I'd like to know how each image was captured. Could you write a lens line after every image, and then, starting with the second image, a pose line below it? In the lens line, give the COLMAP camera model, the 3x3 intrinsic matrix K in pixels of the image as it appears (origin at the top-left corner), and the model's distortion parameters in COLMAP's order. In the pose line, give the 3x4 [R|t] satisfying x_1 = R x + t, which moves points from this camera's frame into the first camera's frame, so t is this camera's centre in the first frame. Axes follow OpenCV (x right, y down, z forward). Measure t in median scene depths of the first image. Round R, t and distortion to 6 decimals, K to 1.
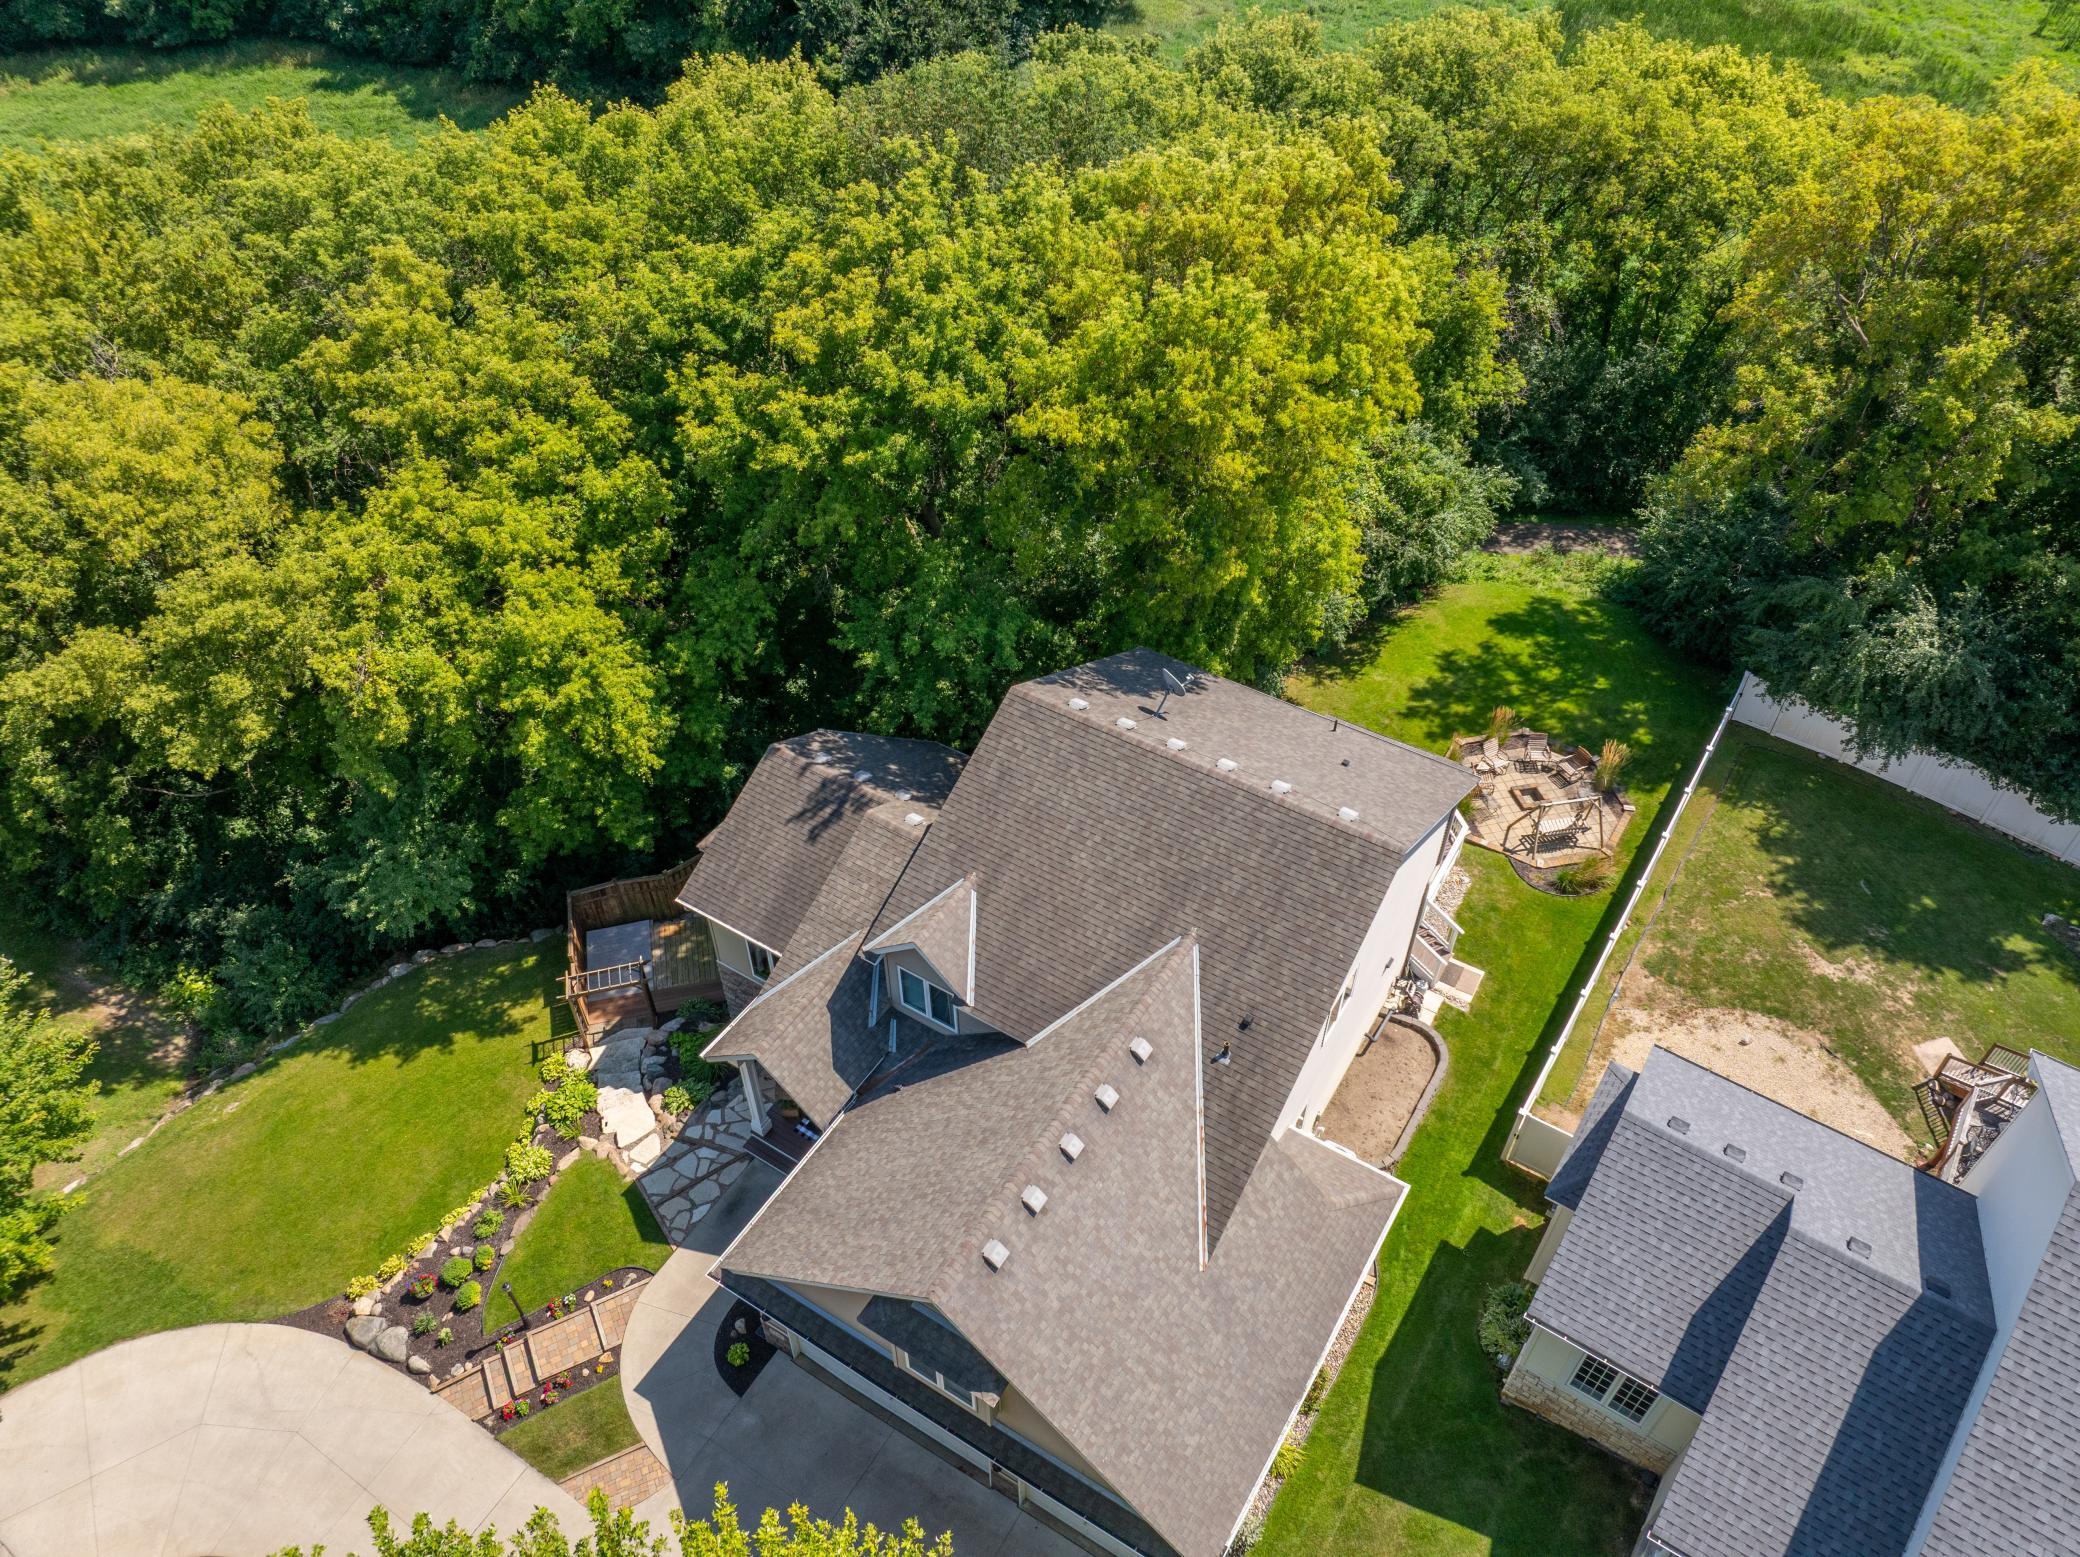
lens RADIAL K [[1457.3, 0, 1046.9], [0, 1457.3, 780.6], [0, 0, 1]] dist [-0.042724, 0.002513]
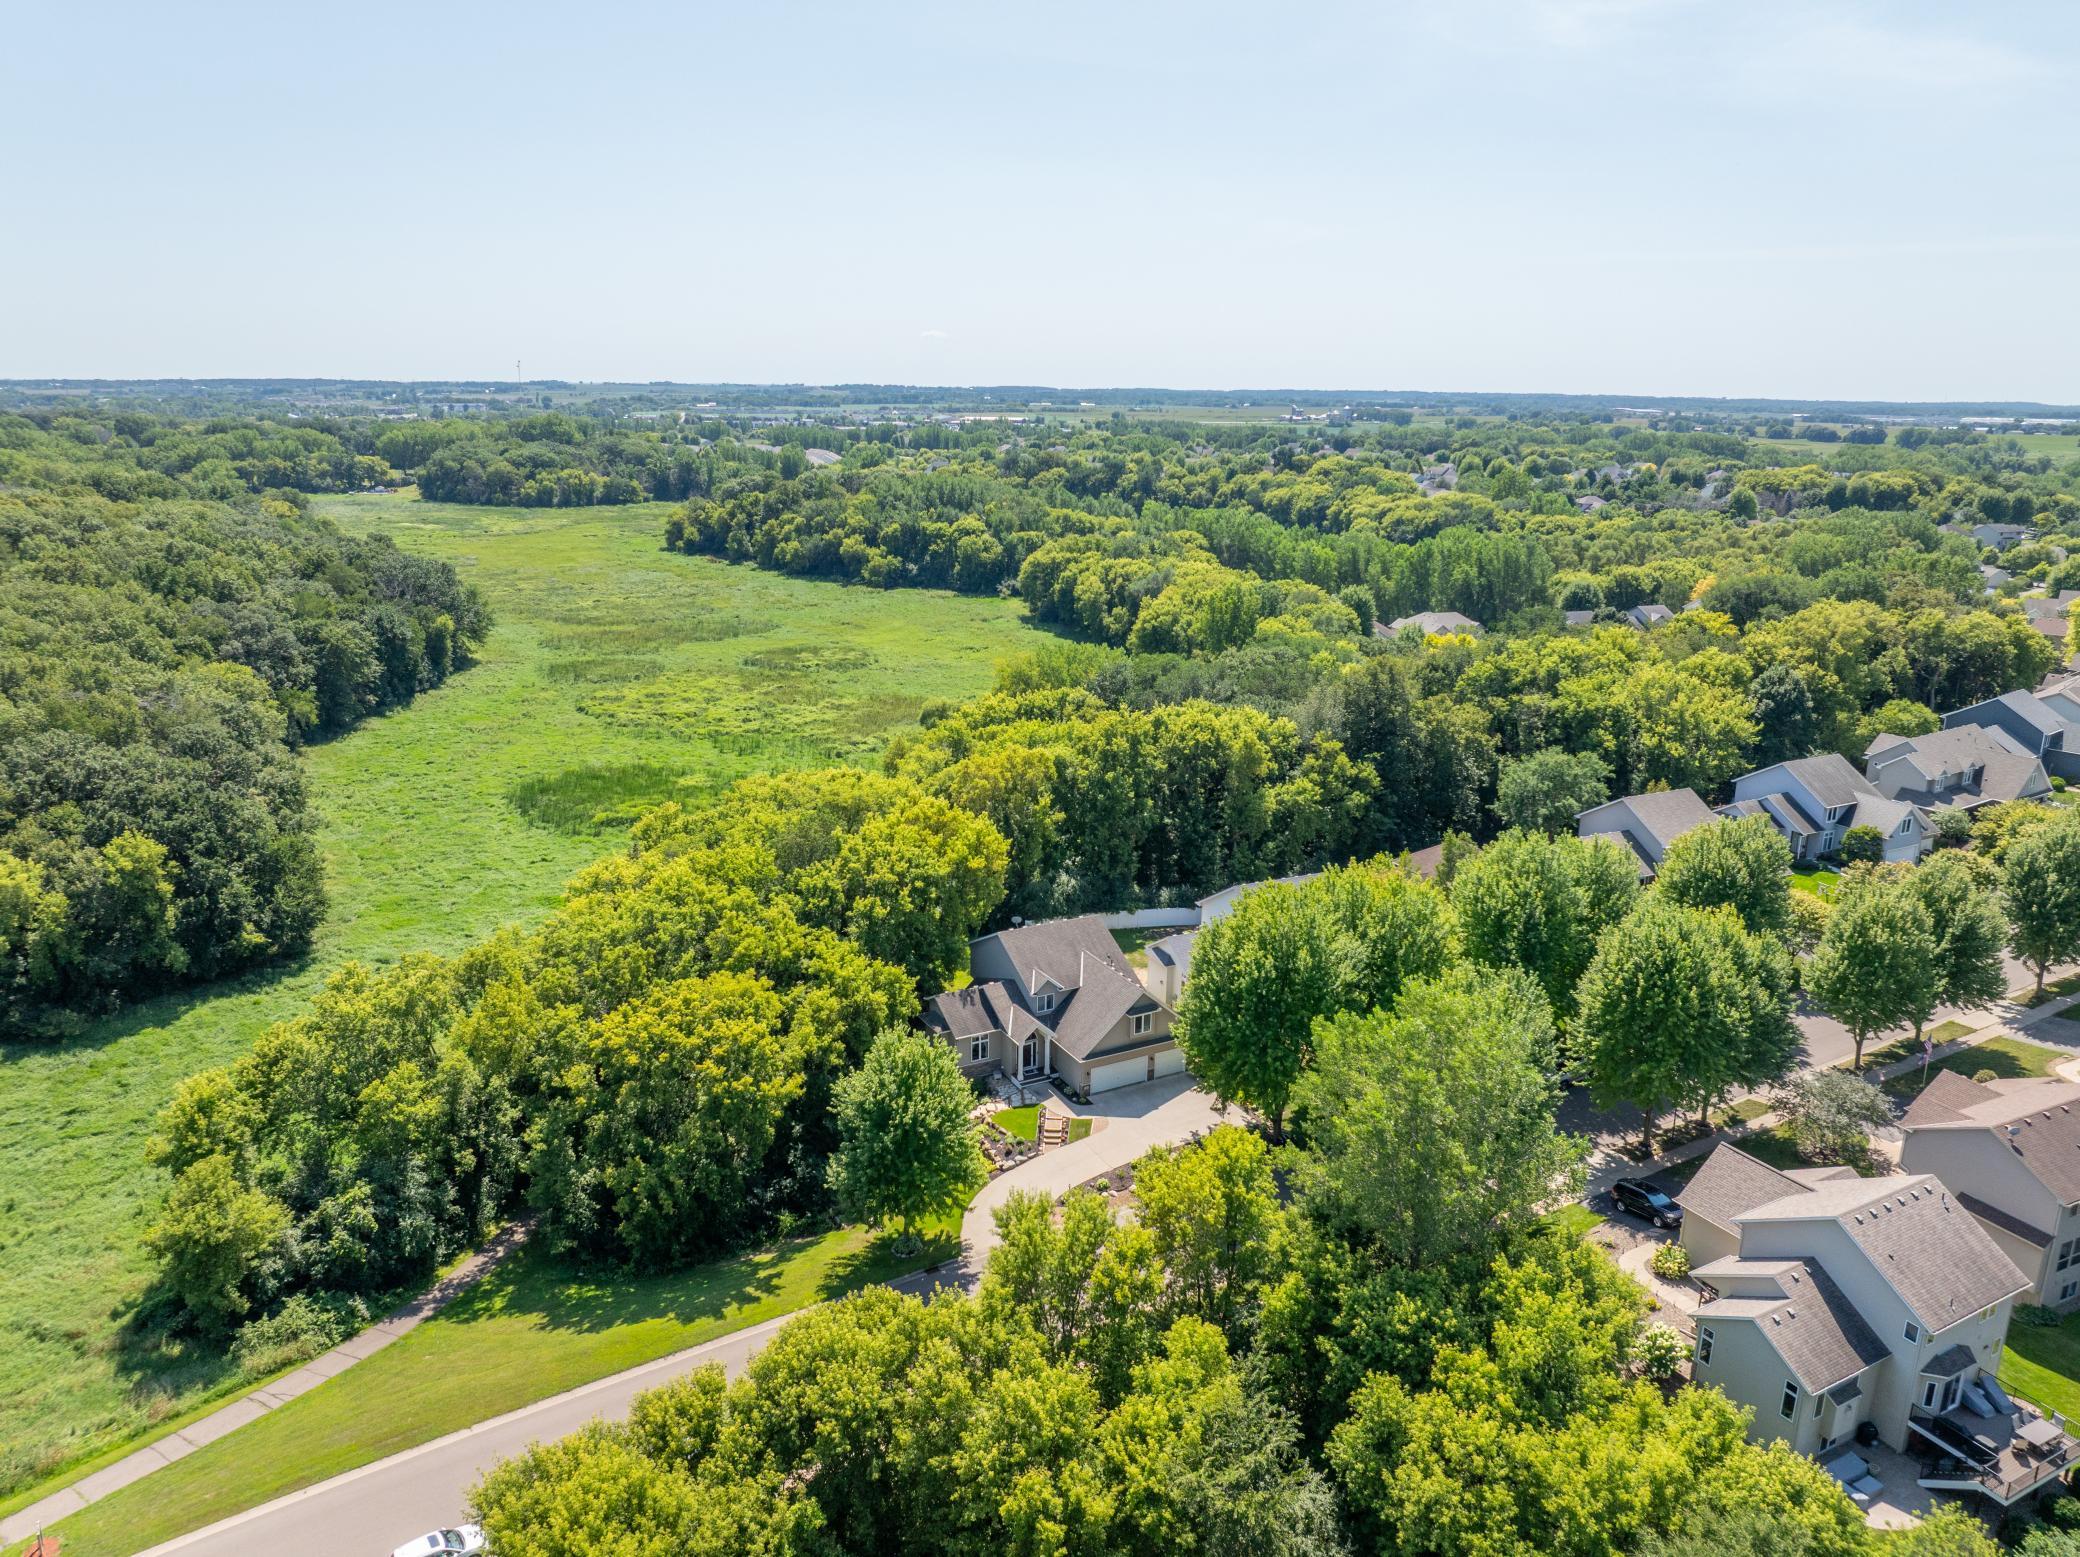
lens RADIAL K [[1450.1, 0, 1050.7], [0, 1450.1, 779.7], [0, 0, 1]] dist [-0.027829, -0.008434]
pose [[0.497465, -0.221218, 0.838803, -2.526739], [0.595643, 0.790074, -0.144888, 0.207281], [-0.630665, 0.571704, 0.524801, -1.025219]]
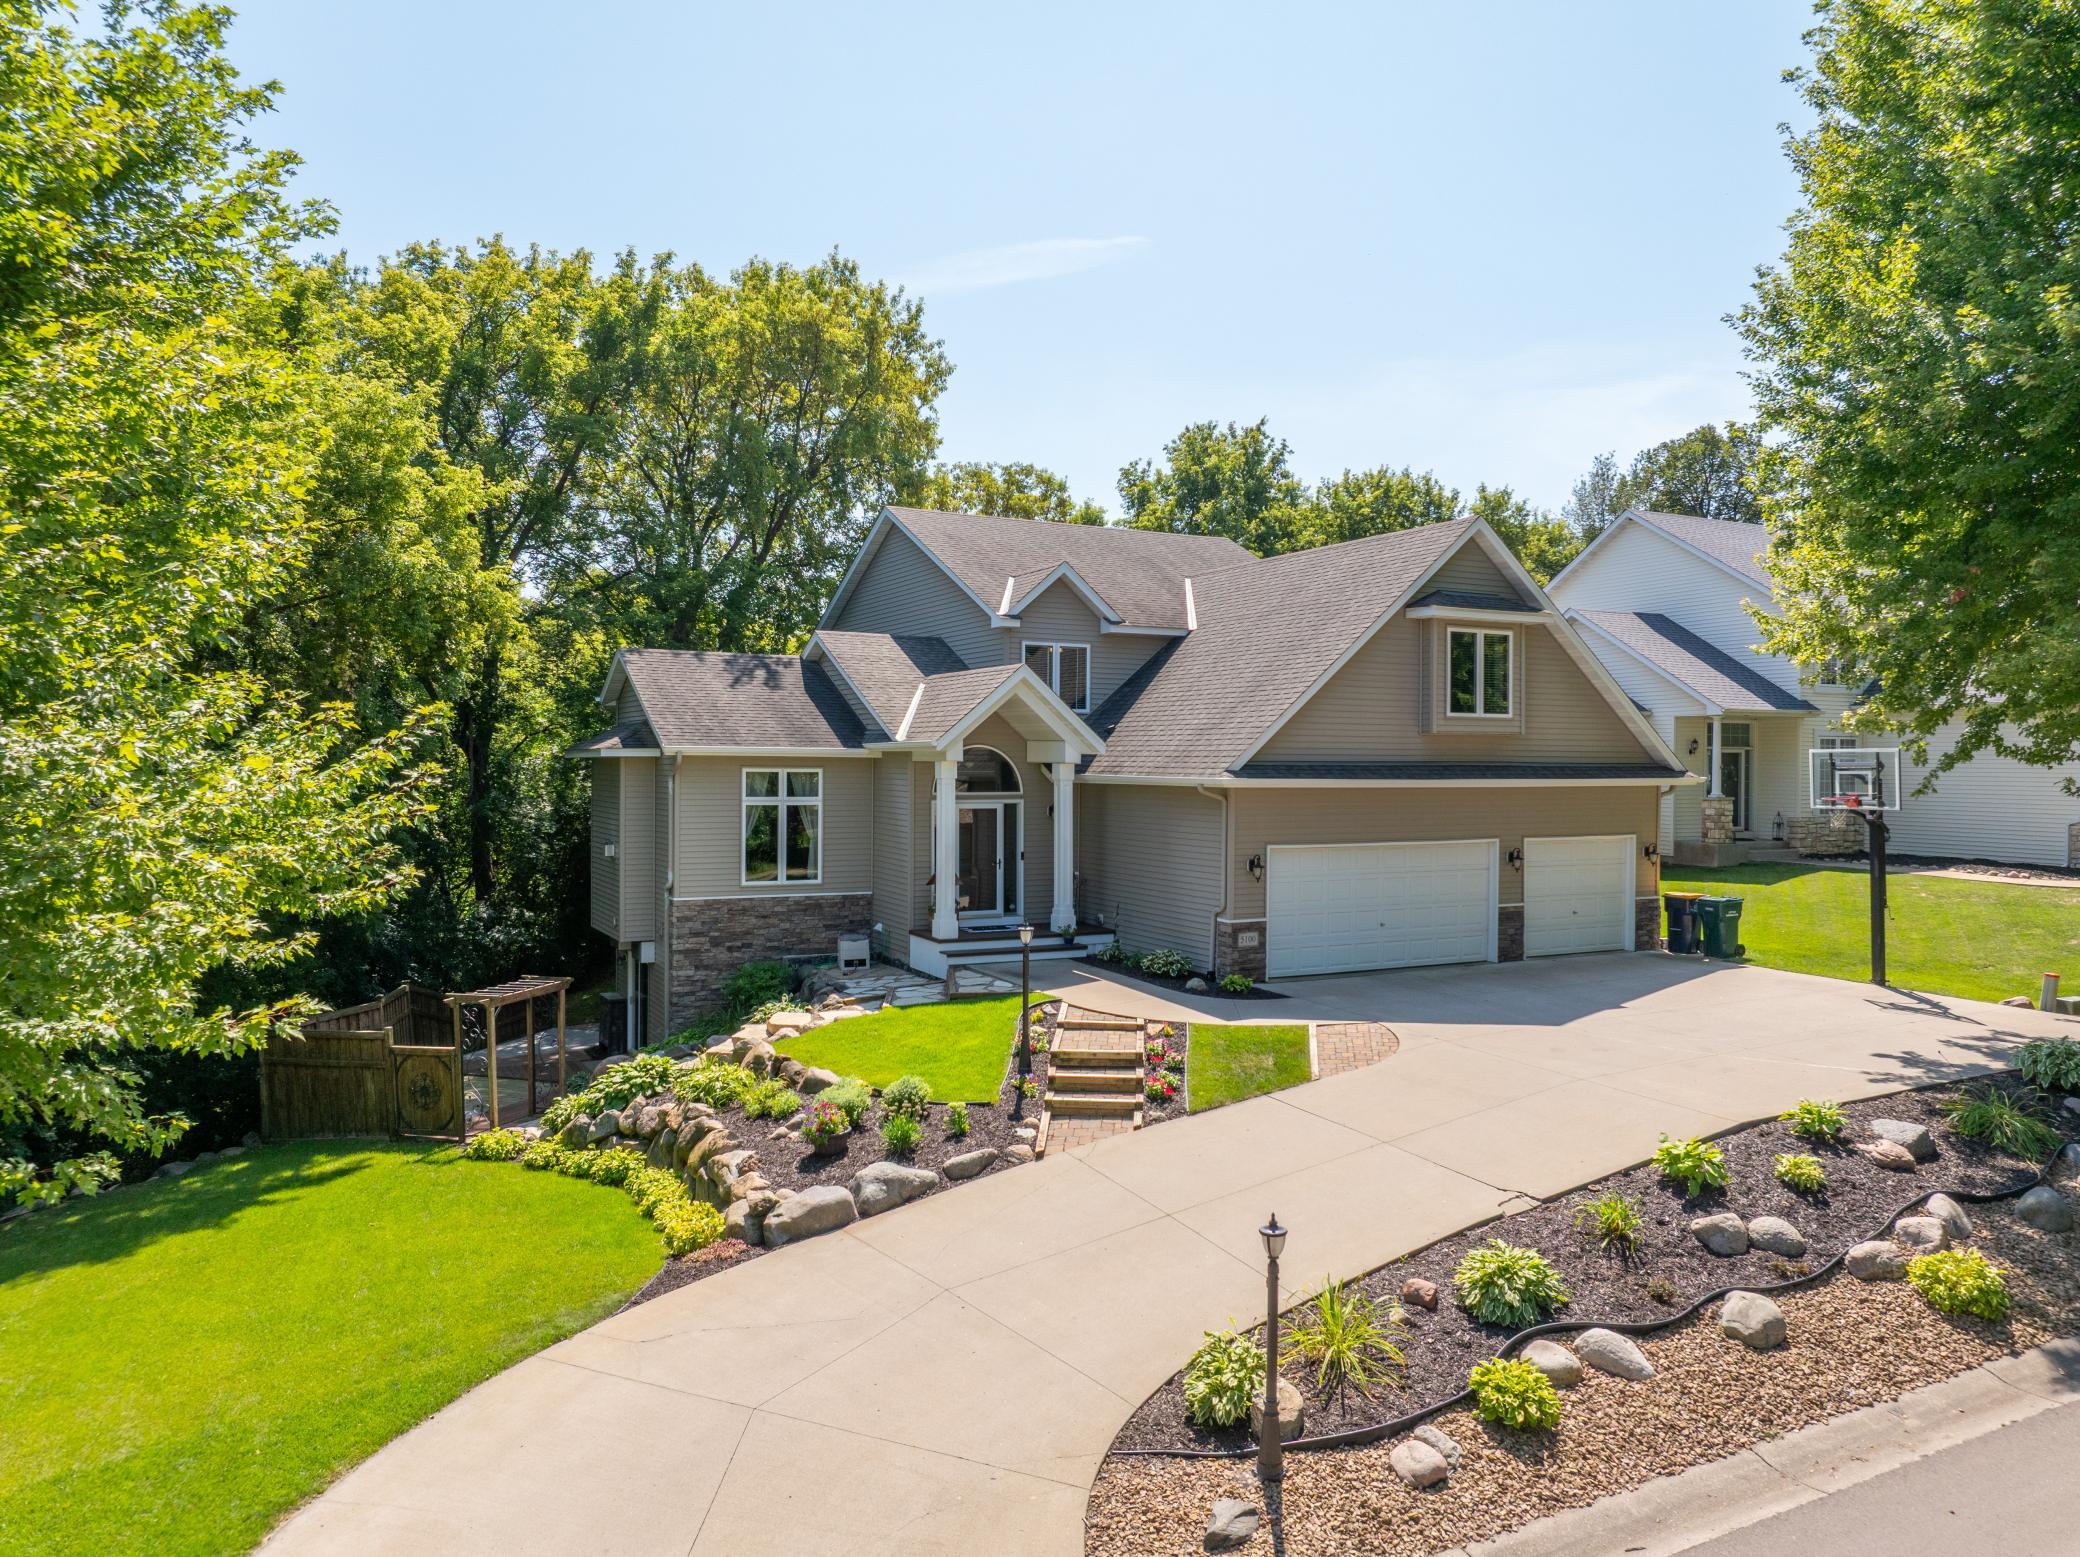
lens RADIAL K [[1461.7, 0, 1048.8], [0, 1461.7, 766.4], [0, 0, 1]] dist [-0.053068, 0.025693]
pose [[0.508487, -0.000396, 0.861070, -0.743792], [0.598850, 0.718716, -0.353308, 0.436269], [-0.618724, 0.695304, 0.365694, 0.605636]]
